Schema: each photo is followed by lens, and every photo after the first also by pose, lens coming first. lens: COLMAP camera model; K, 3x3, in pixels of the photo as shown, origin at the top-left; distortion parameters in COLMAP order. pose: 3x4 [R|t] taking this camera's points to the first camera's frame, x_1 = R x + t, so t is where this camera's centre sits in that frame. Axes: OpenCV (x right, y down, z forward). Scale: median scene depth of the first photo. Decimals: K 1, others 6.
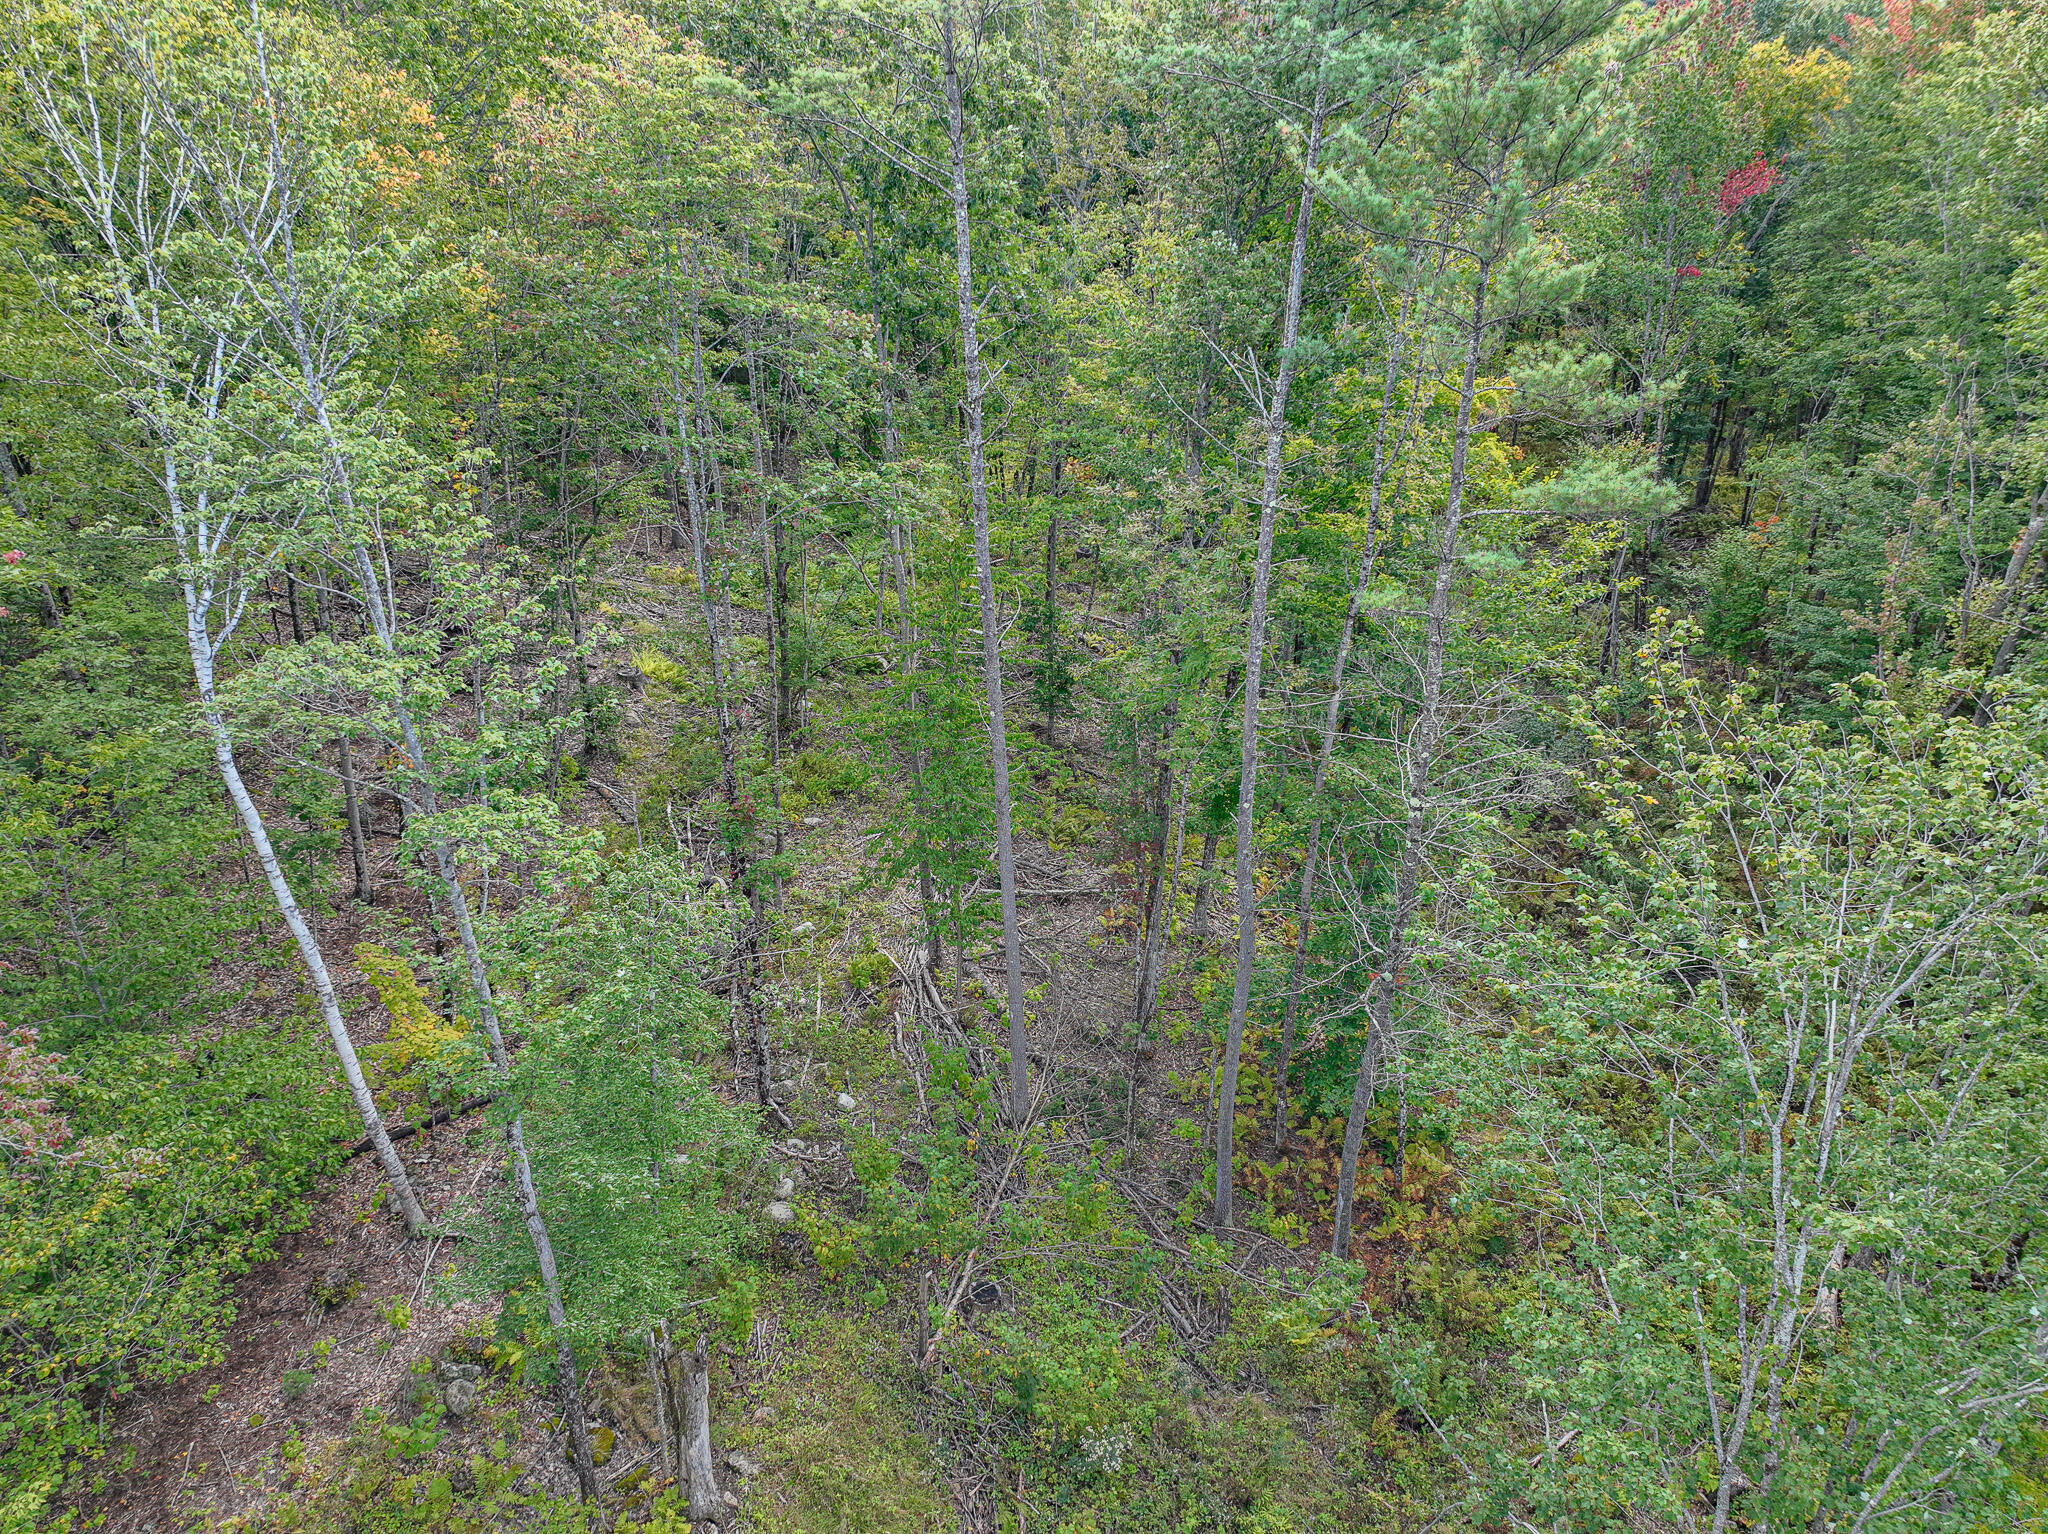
lens RADIAL K [[1436.4, 0, 1029.0], [0, 1436.4, 765.2], [0, 0, 1]] dist [-0.004308, 0.021743]
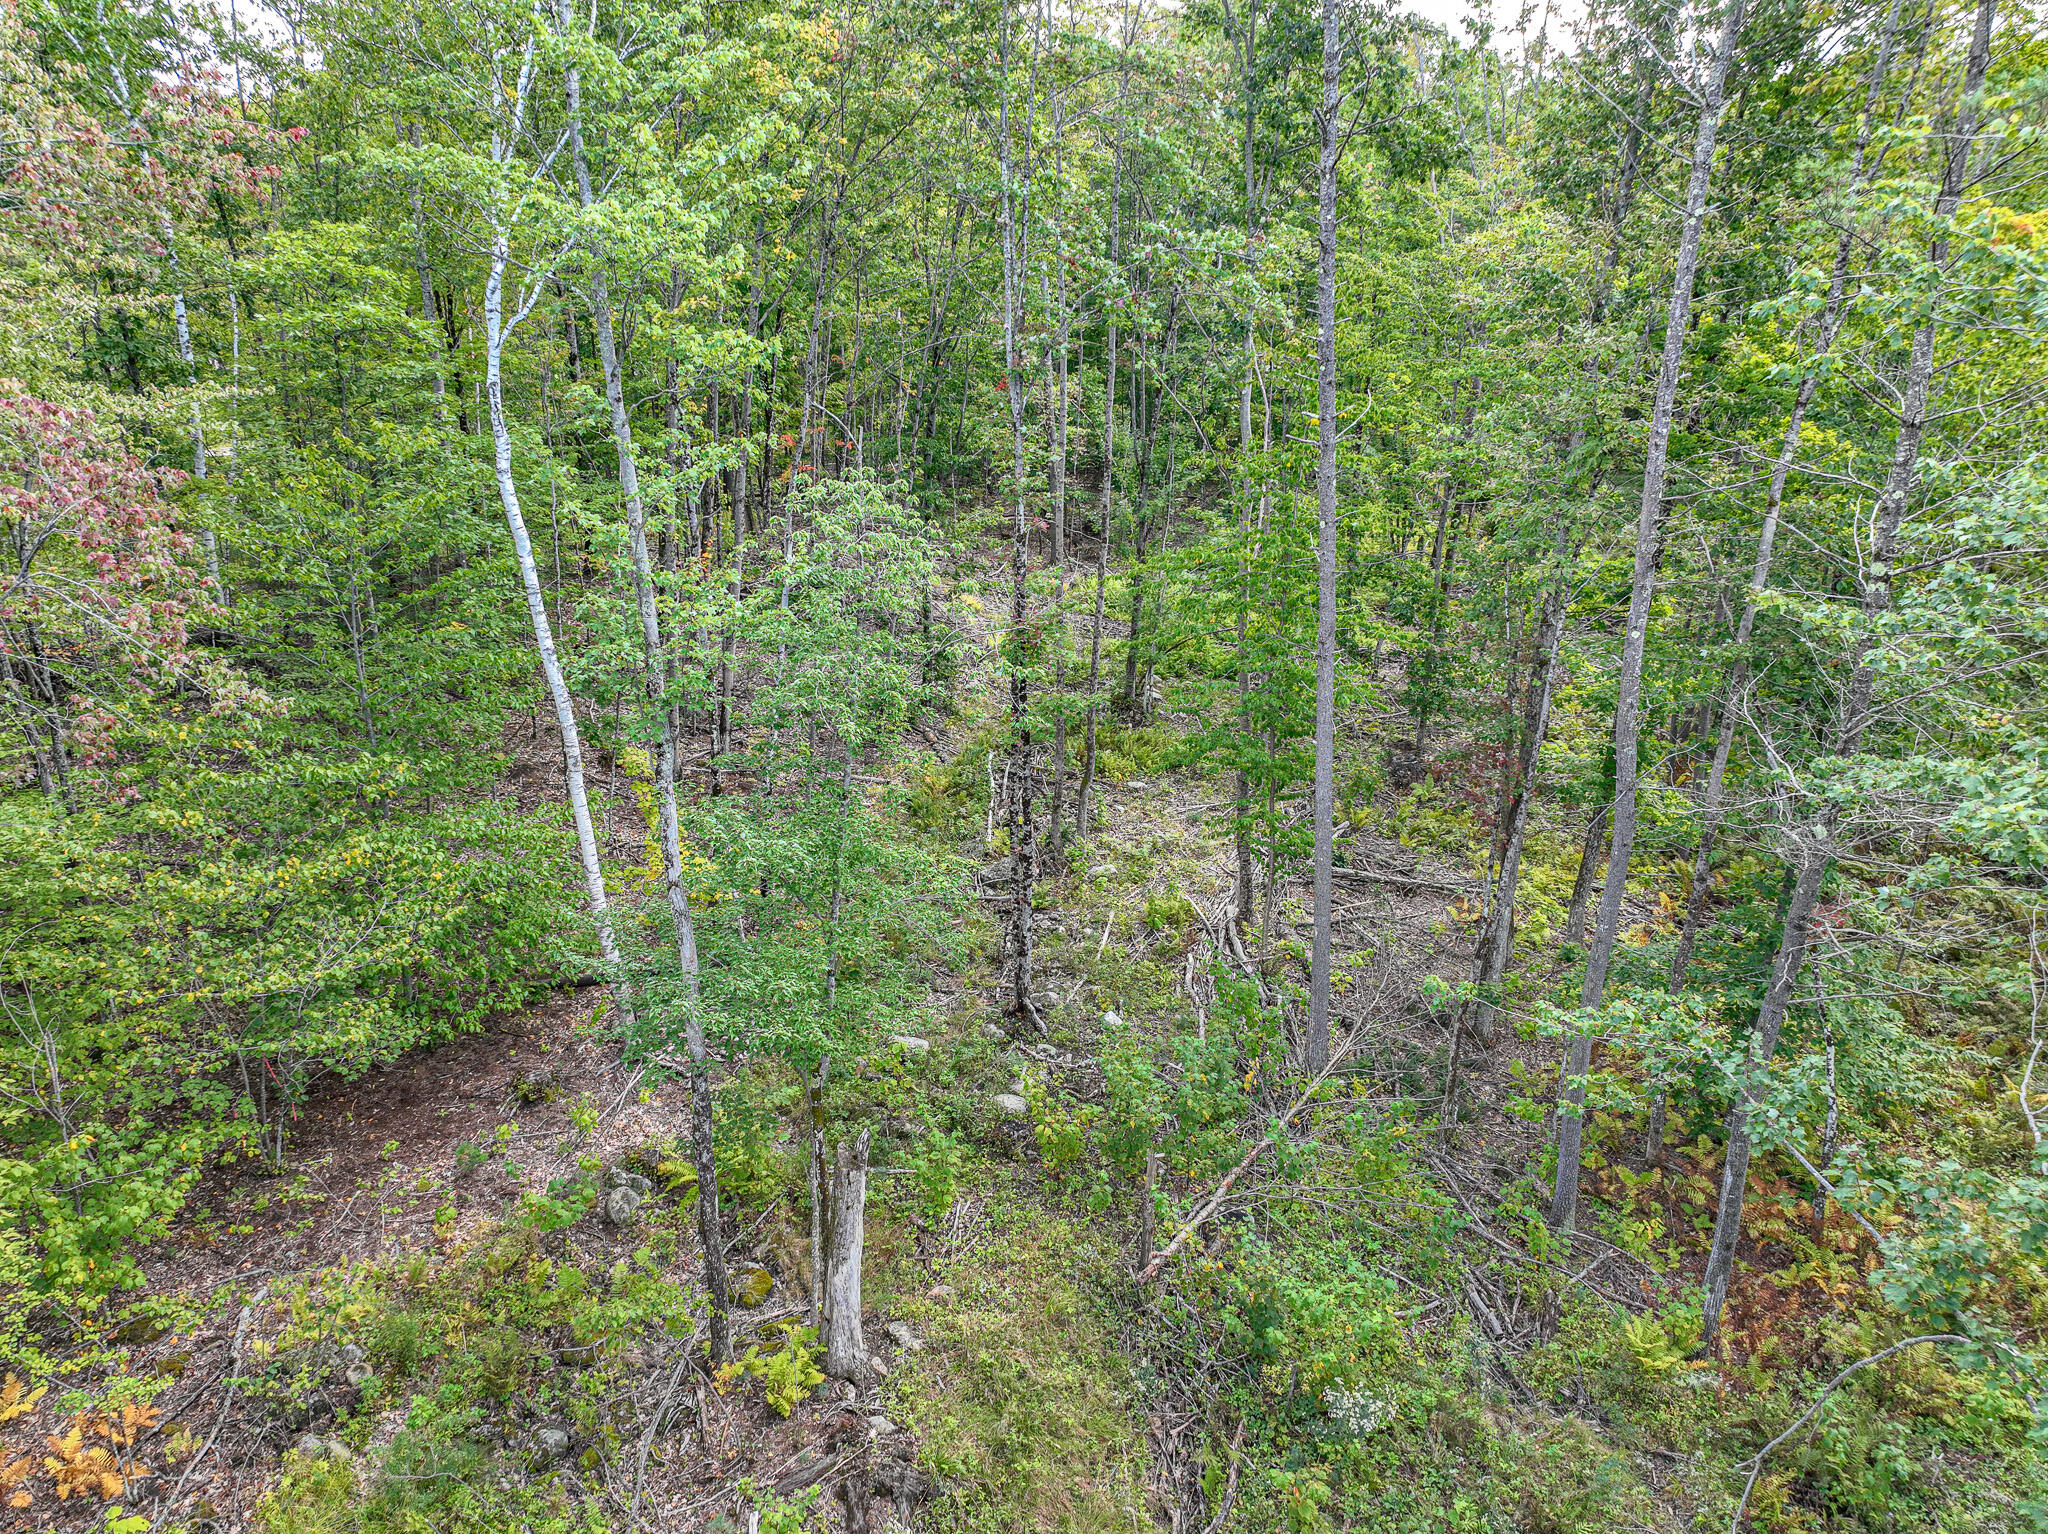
lens RADIAL K [[1436.4, 0, 1029.0], [0, 1436.4, 765.2], [0, 0, 1]] dist [-0.004308, 0.021743]
pose [[0.956413, 0.095531, -0.275950, 0.058235], [-0.129595, 0.985675, -0.107933, 0.224013], [0.261686, 0.138990, 0.955093, 0.175339]]
